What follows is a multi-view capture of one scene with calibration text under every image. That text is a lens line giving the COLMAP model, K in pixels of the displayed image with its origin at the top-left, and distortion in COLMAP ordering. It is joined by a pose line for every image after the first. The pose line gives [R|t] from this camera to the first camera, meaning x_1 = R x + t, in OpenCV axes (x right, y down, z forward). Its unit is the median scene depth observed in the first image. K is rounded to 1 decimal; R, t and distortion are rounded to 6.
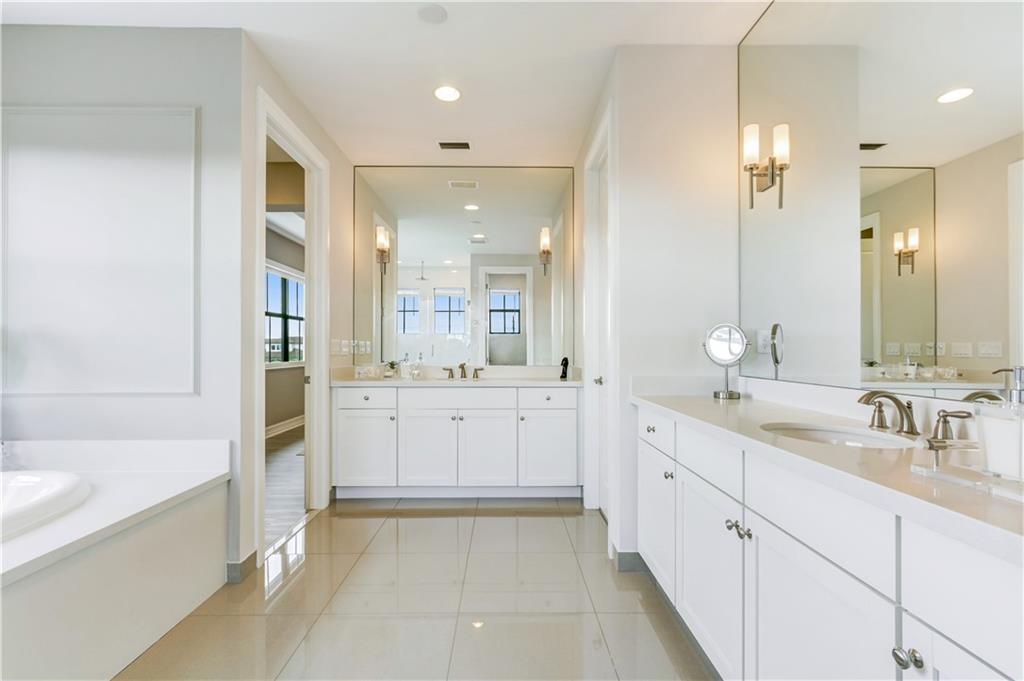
lens RADIAL K [[473.1, 0, 512.7], [0, 473.1, 344.0], [0, 0, 1]] dist [-0.000600, 0.000114]
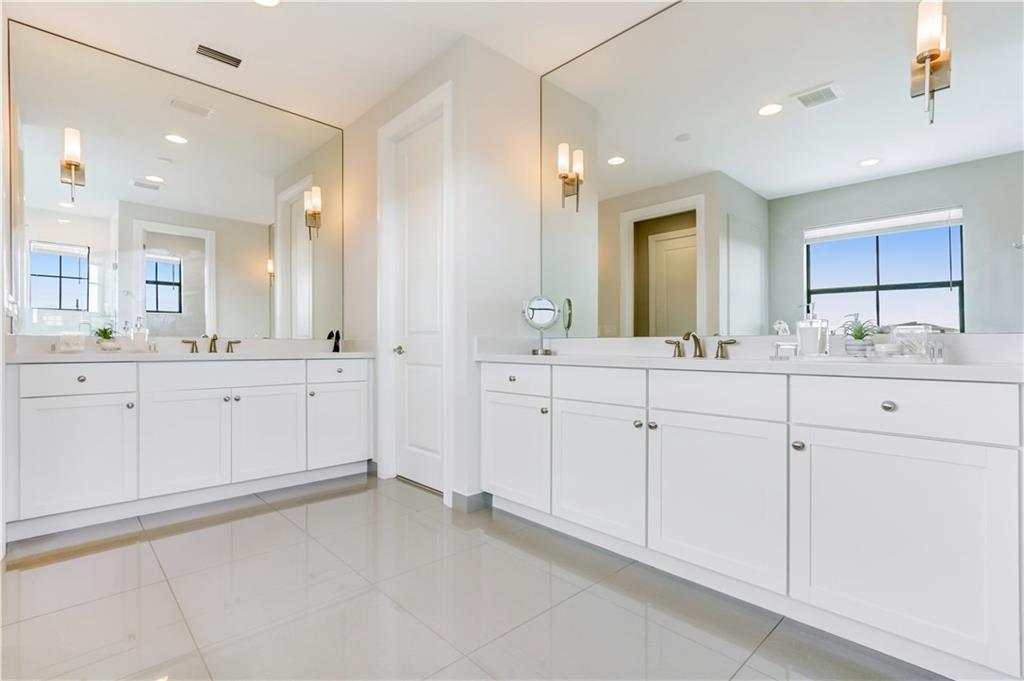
lens RADIAL K [[473.1, 0, 512.7], [0, 473.1, 344.0], [0, 0, 1]] dist [-0.000600, 0.000114]
pose [[0.729680, 0.004780, 0.683772, -0.315492], [-0.009642, 0.999948, 0.003299, 0.056133], [-0.683721, -0.009000, 0.729688, 0.087654]]
